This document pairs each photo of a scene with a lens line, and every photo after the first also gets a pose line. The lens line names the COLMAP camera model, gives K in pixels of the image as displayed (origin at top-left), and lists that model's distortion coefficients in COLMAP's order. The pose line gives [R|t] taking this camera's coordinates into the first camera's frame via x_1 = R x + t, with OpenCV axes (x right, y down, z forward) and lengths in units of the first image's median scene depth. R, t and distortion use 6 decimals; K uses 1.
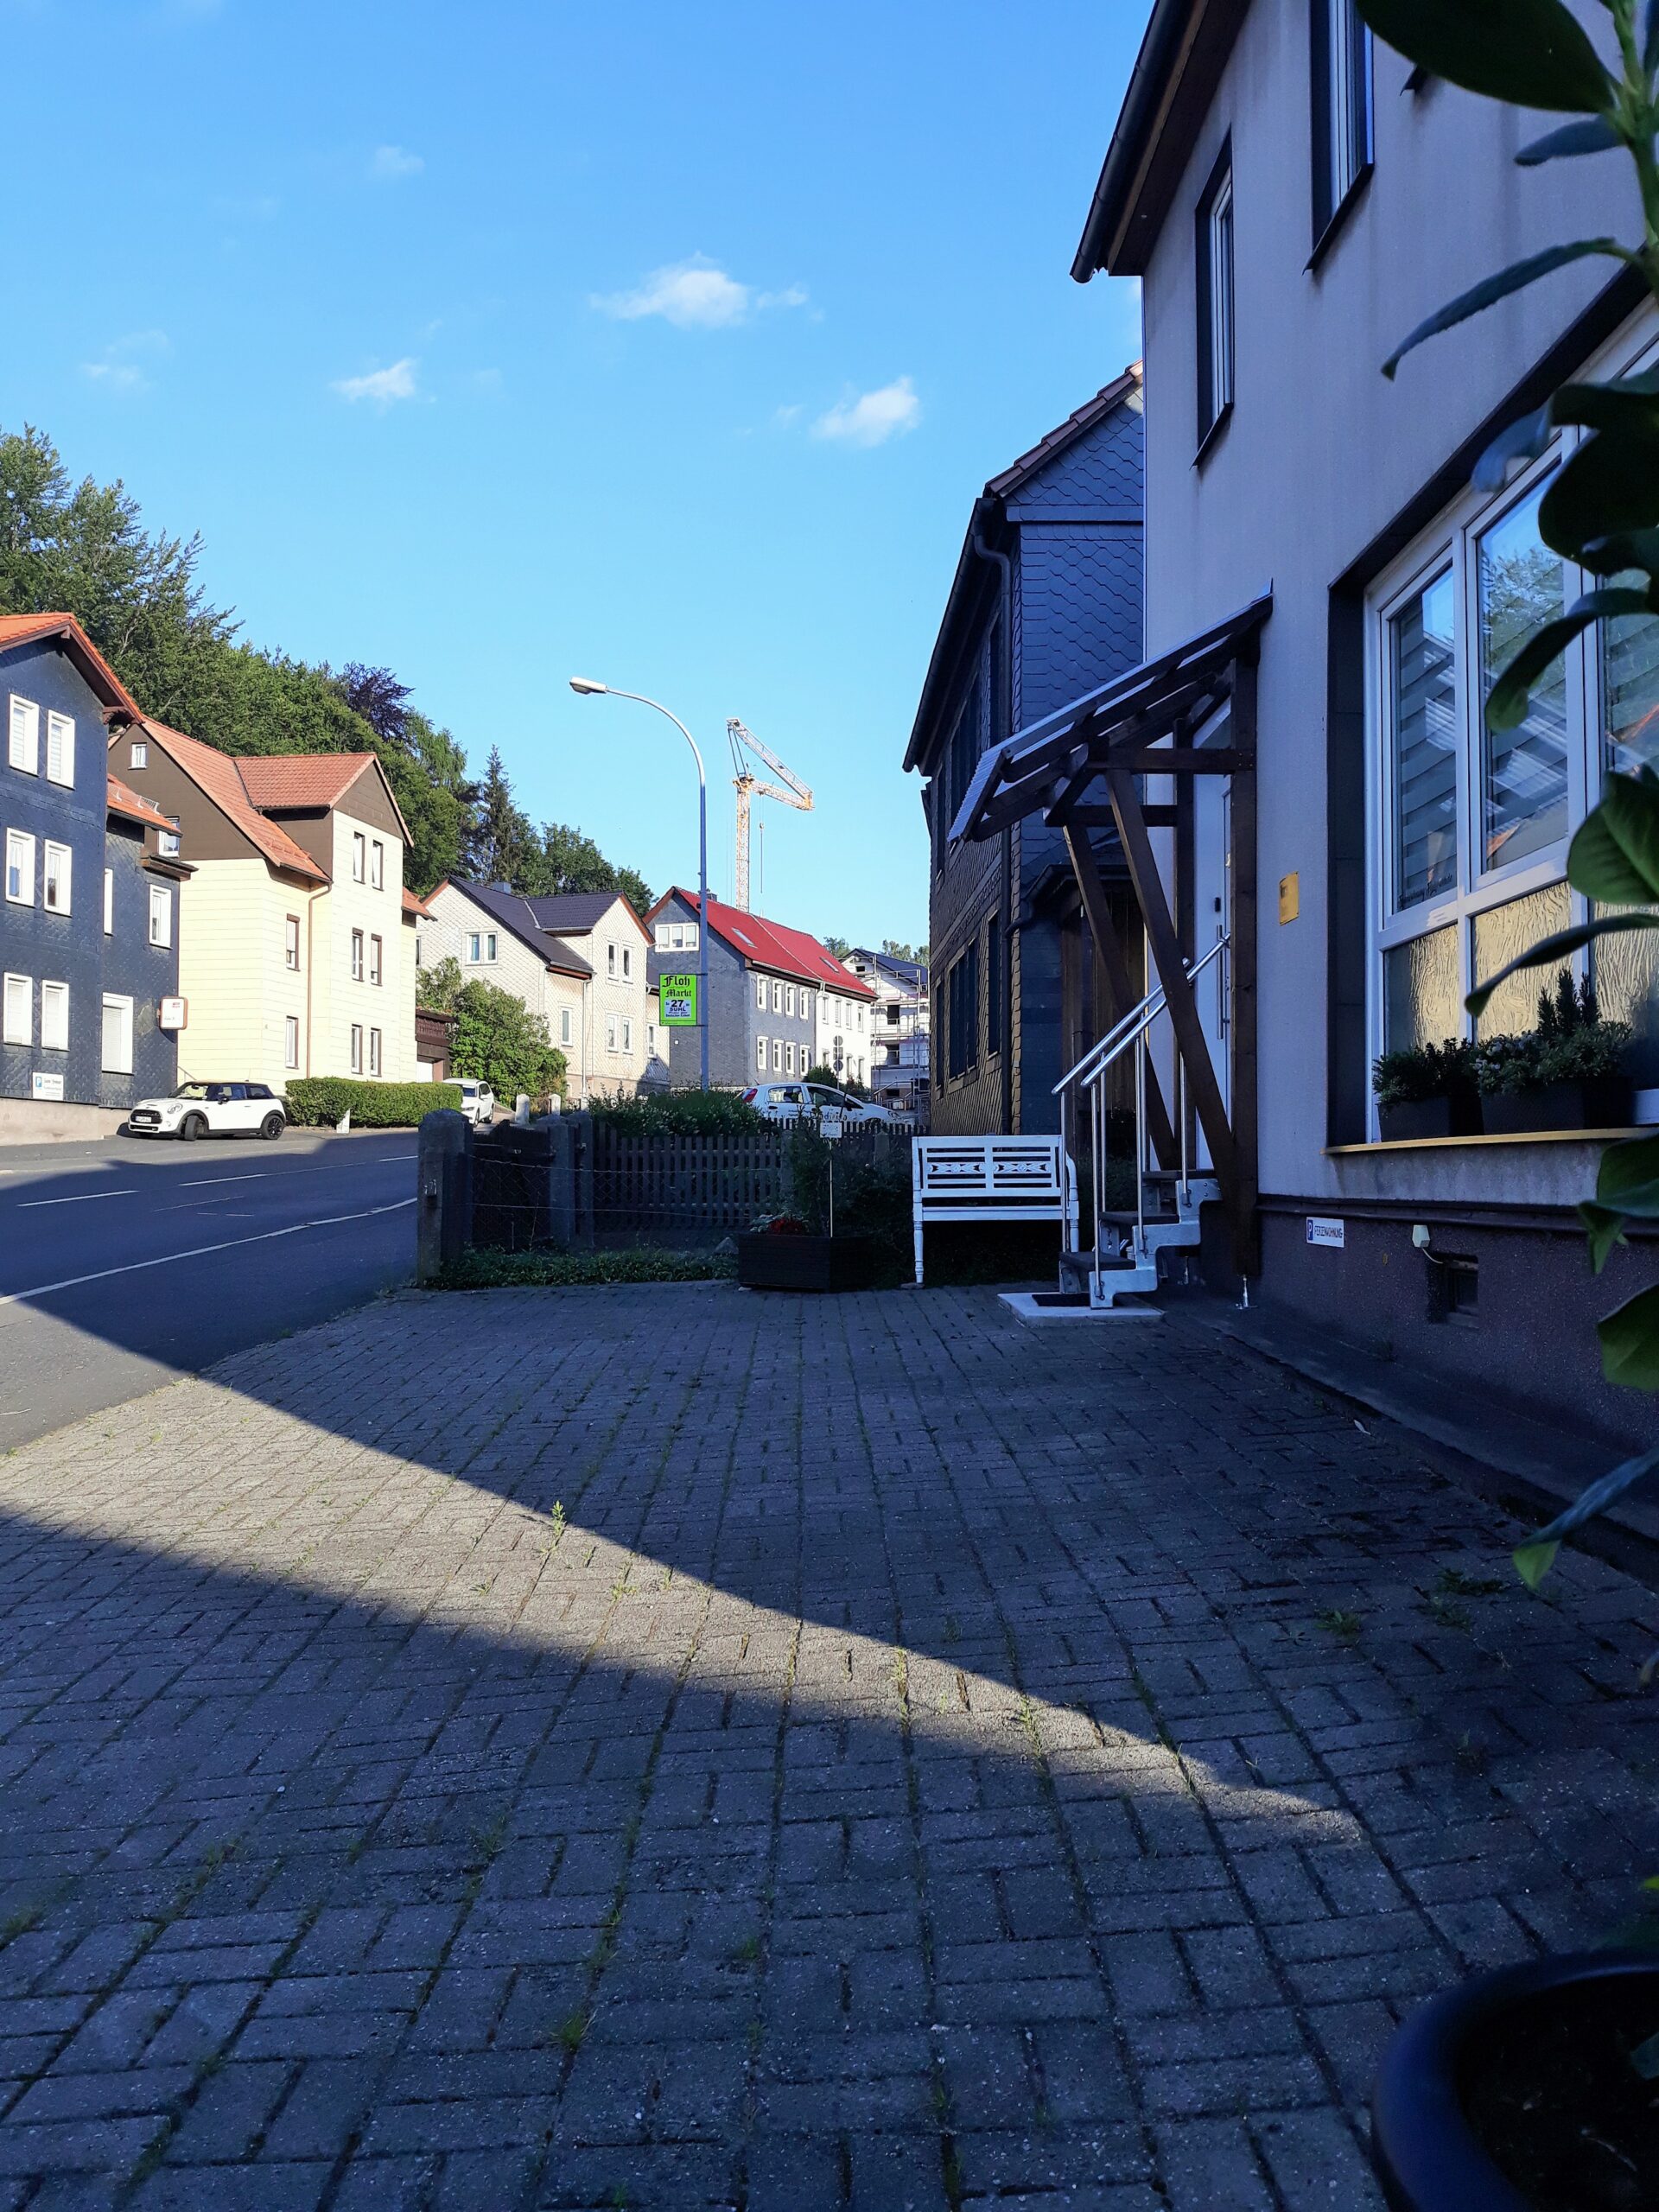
lens RADIAL K [[1791.0, 0, 829.5], [0, 1791.0, 1106.0], [0, 0, 1]] dist [0.050539, -0.177169]
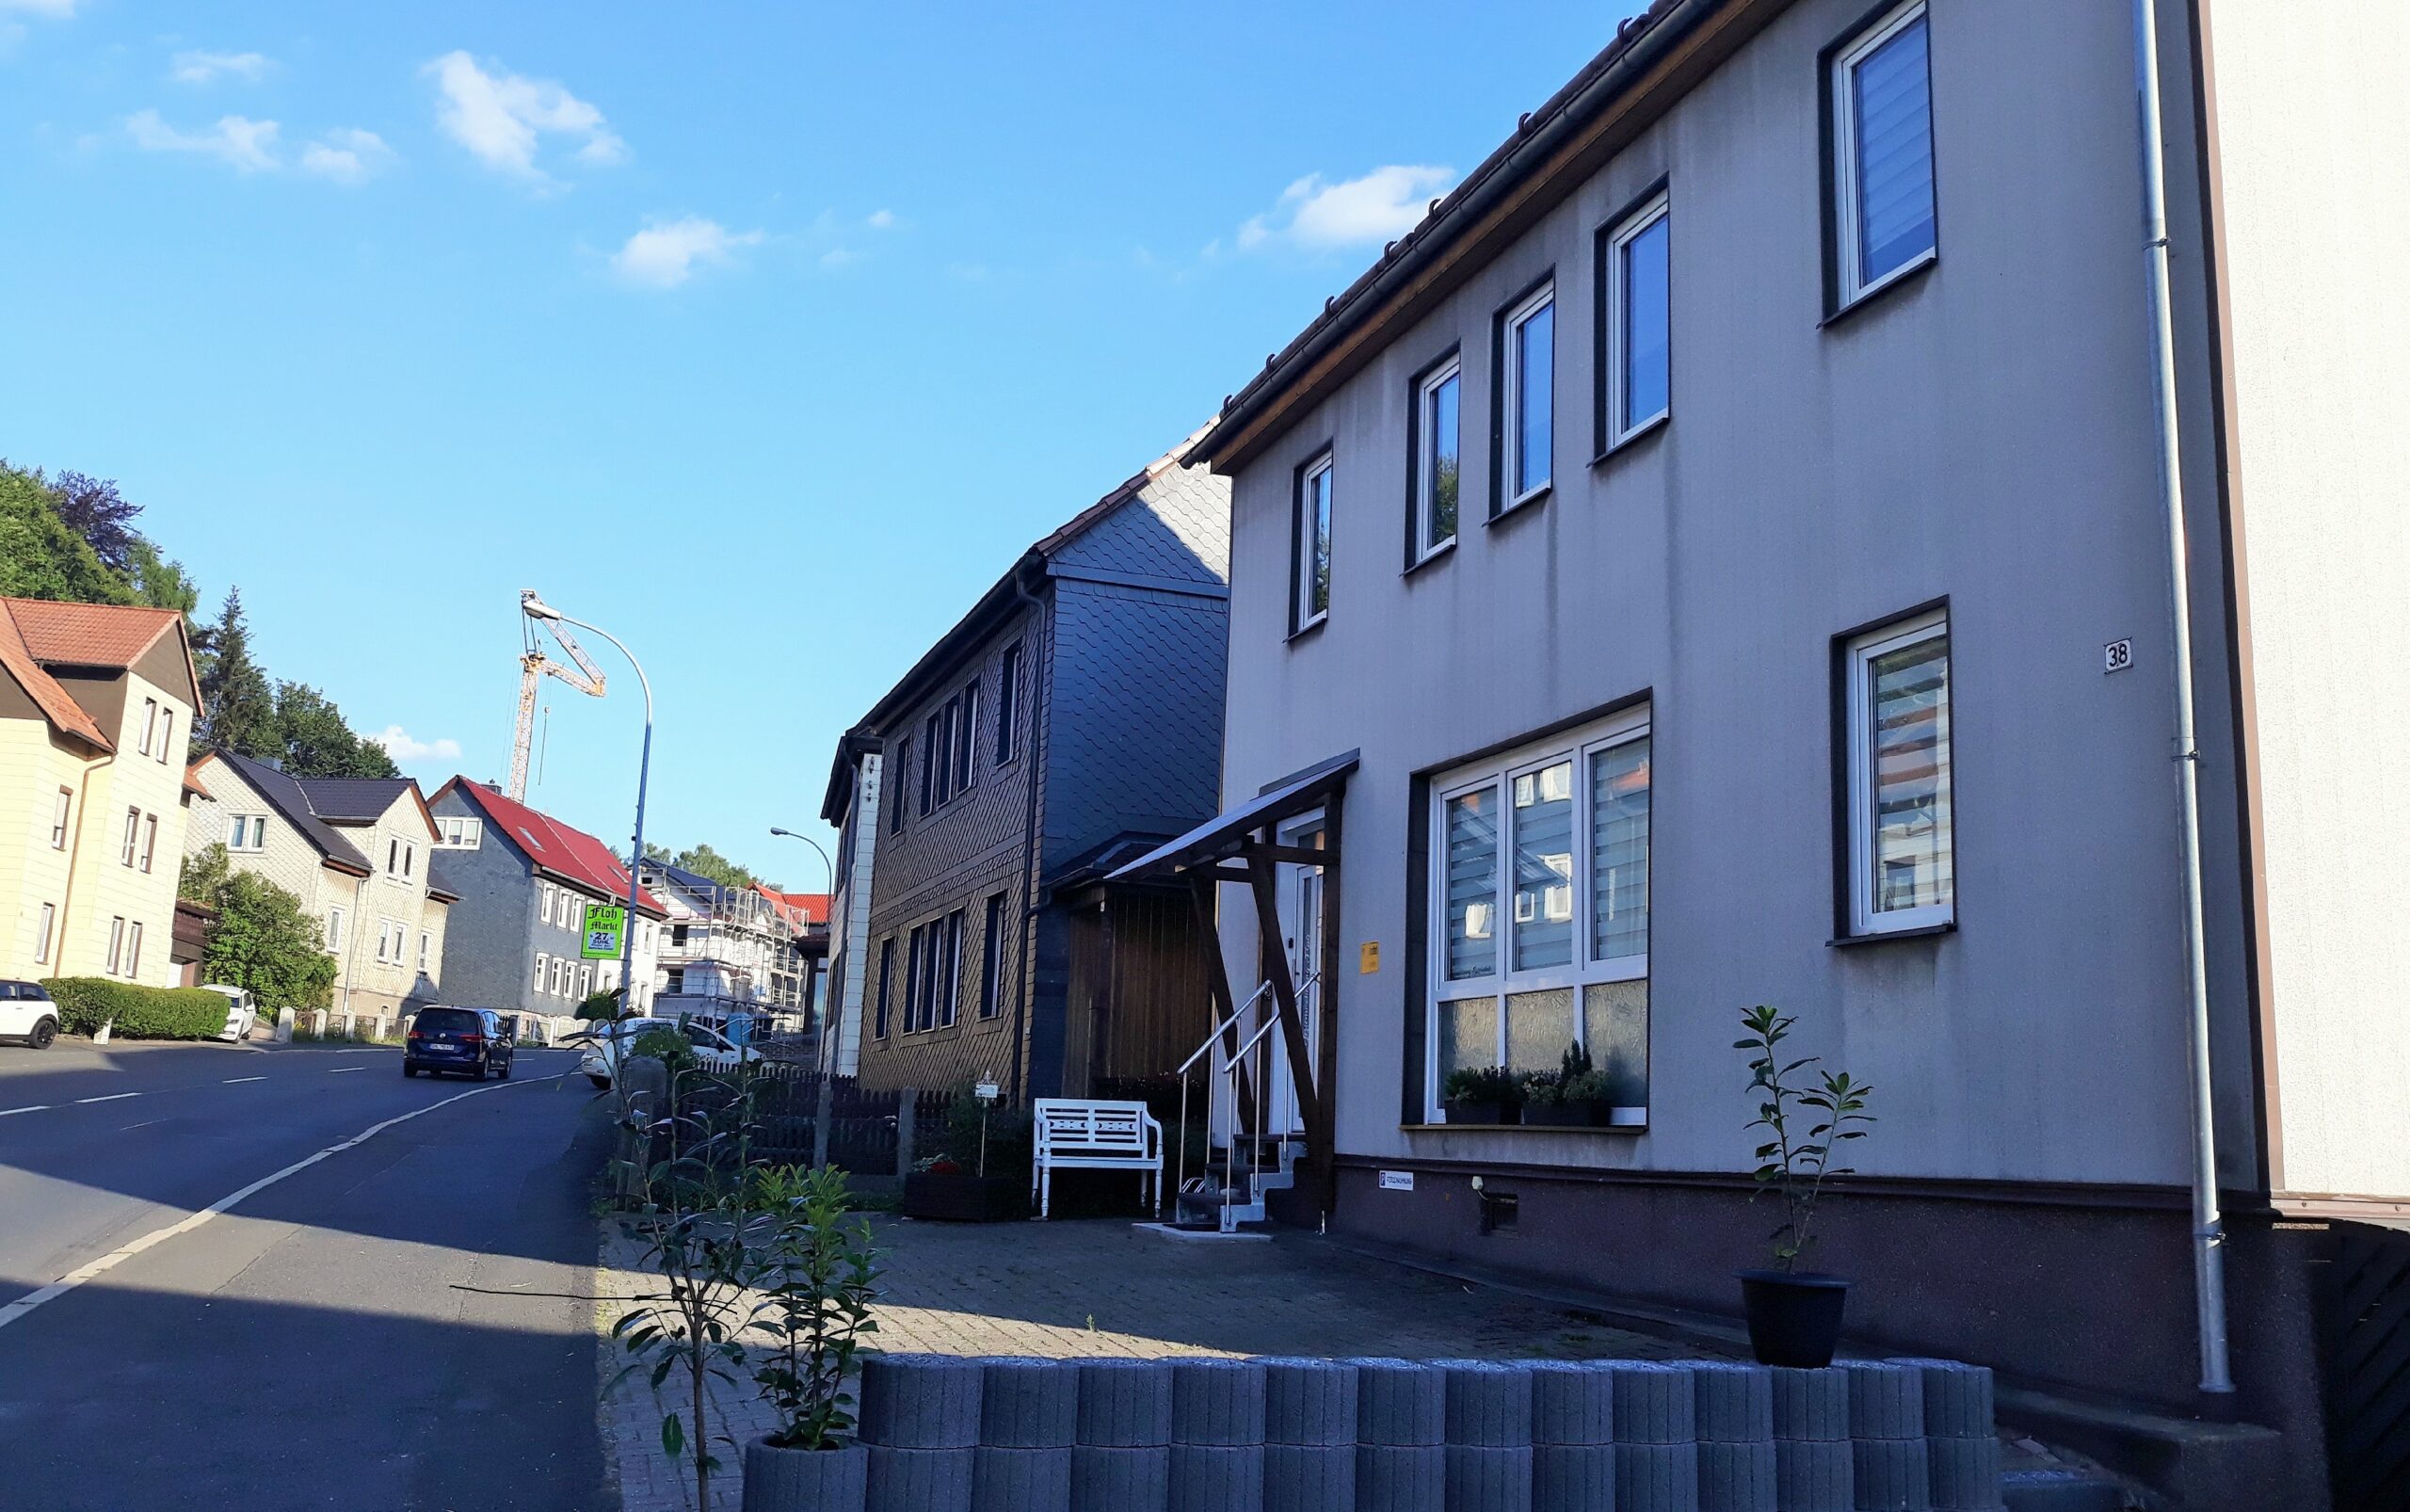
lens RADIAL K [[2014.7, 0, 1207.5], [0, 2014.7, 611.4], [0, 0, 1]] dist [0.056550, -0.100864]
pose [[0.946404, 0.122043, 0.299041, -0.070064], [-0.056194, 0.973960, -0.219645, -0.002571], [-0.318061, 0.191069, 0.928617, -0.102662]]
